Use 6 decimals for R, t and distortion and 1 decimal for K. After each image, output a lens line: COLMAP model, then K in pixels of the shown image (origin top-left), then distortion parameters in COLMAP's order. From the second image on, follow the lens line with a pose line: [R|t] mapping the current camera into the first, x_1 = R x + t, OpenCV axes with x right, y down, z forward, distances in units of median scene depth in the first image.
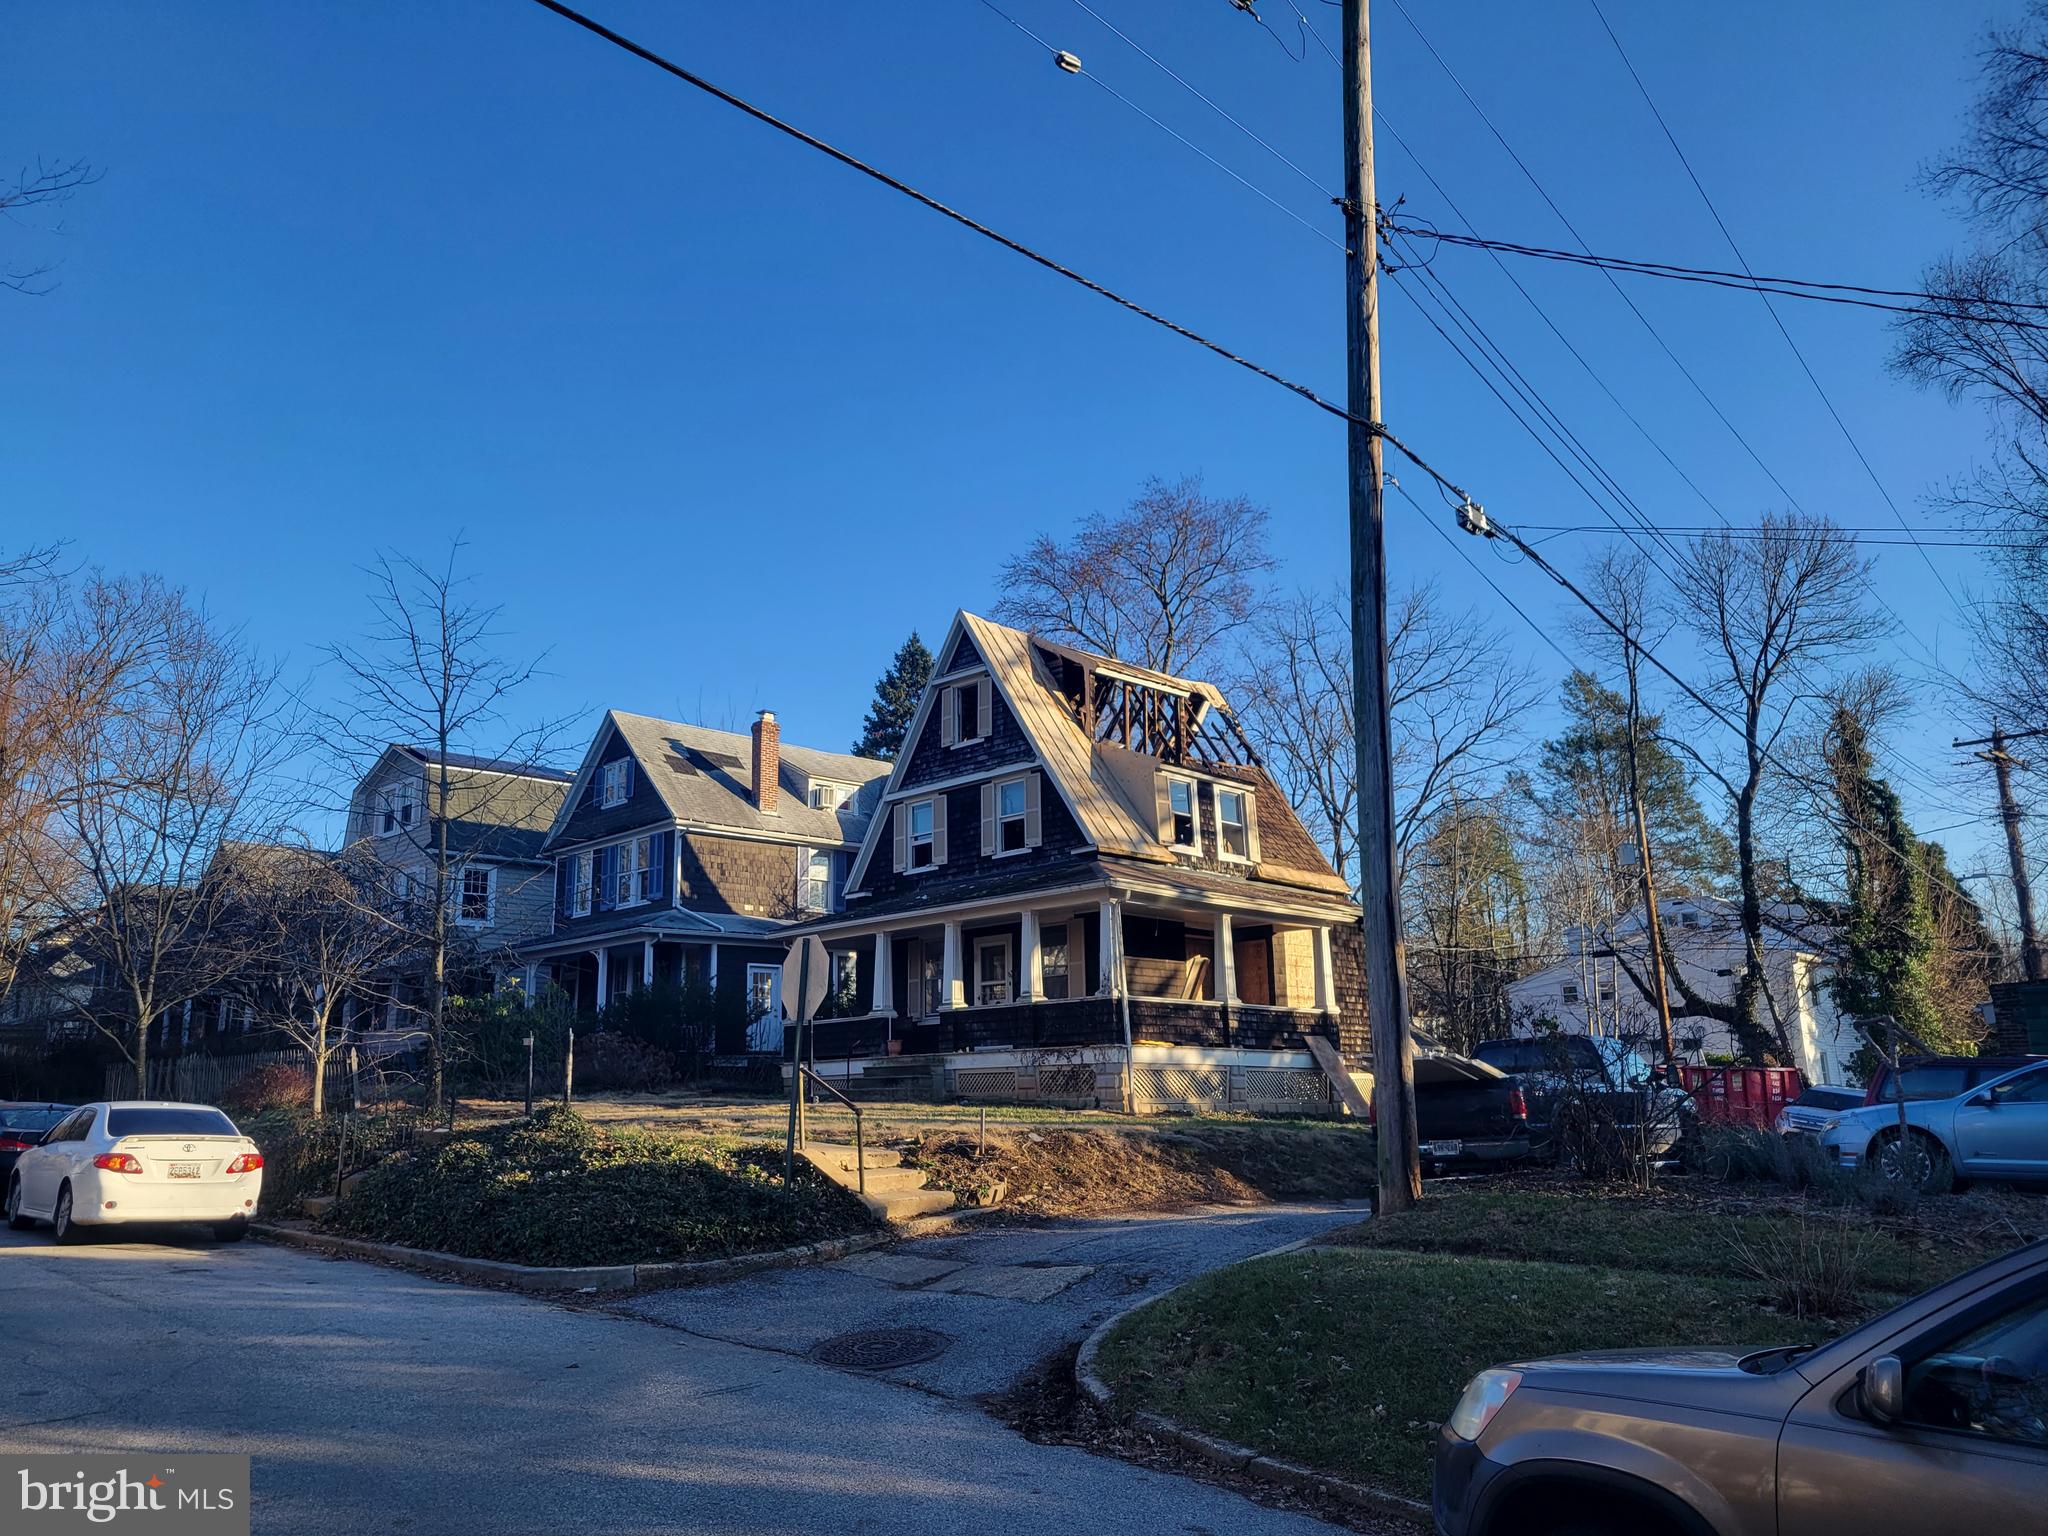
lens RADIAL K [[1558.8, 0, 1022.5], [0, 1558.8, 768.0], [0, 0, 1]] dist [0.005800, 0.000960]
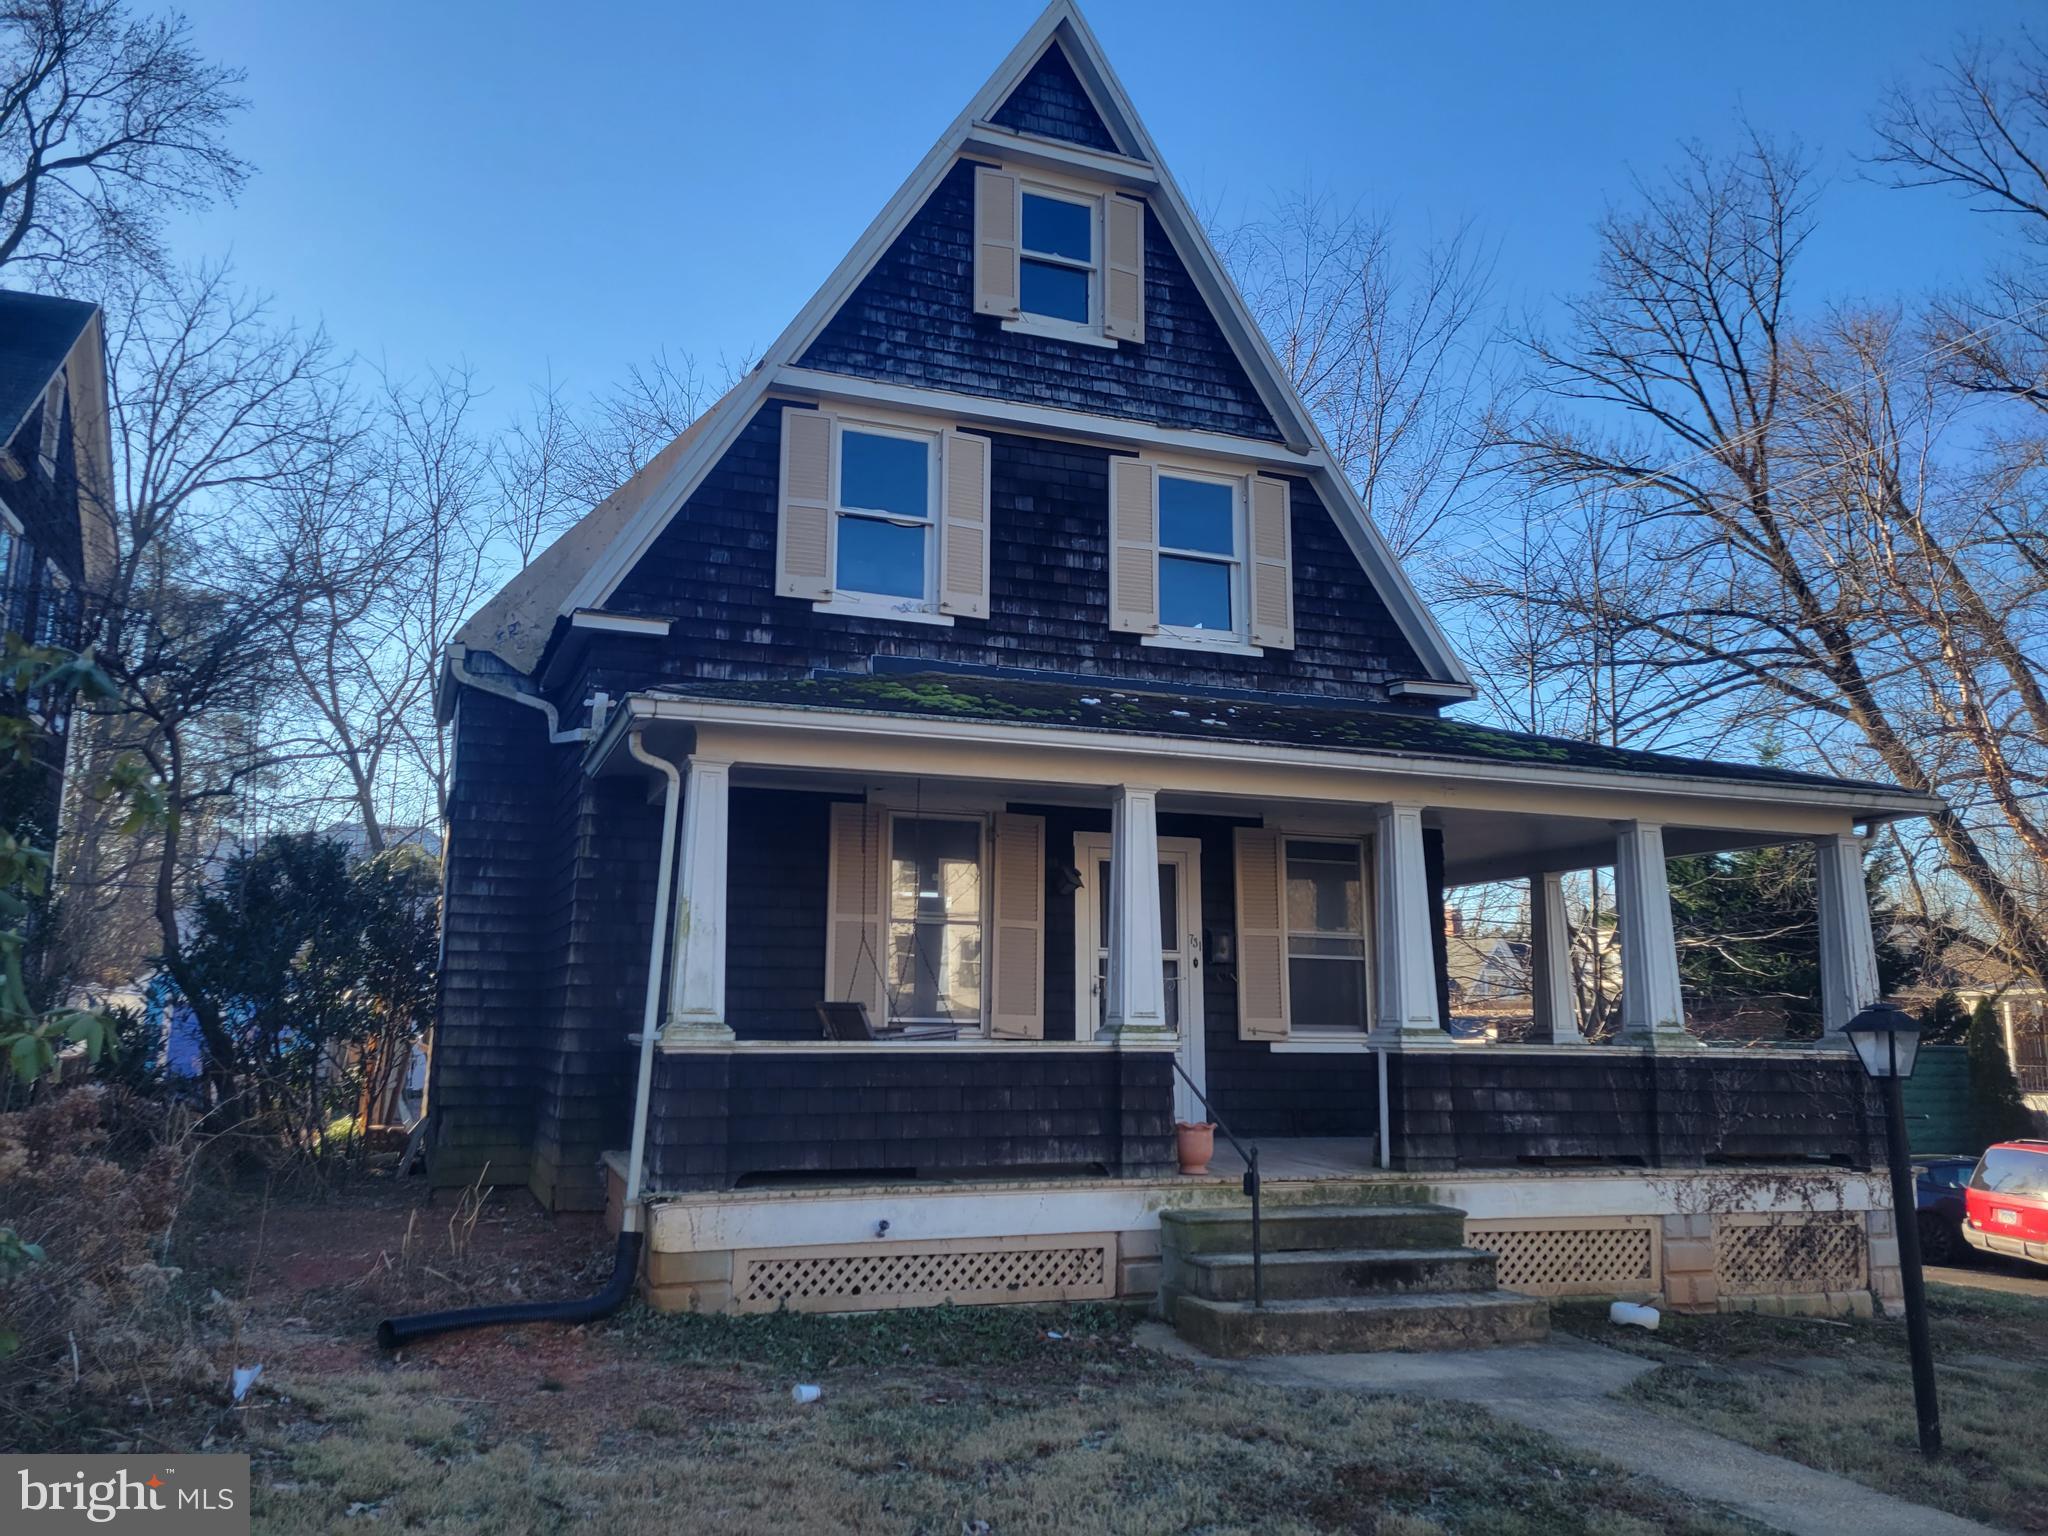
lens RADIAL K [[1558.8, 0, 1024.7], [0, 1558.8, 772.6], [0, 0, 1]] dist [0.005800, 0.000960]
pose [[0.428190, 0.193342, 0.882764, -0.361565], [-0.207572, 0.971769, -0.112152, 0.136113], [-0.879527, -0.135214, 0.456234, 0.824356]]
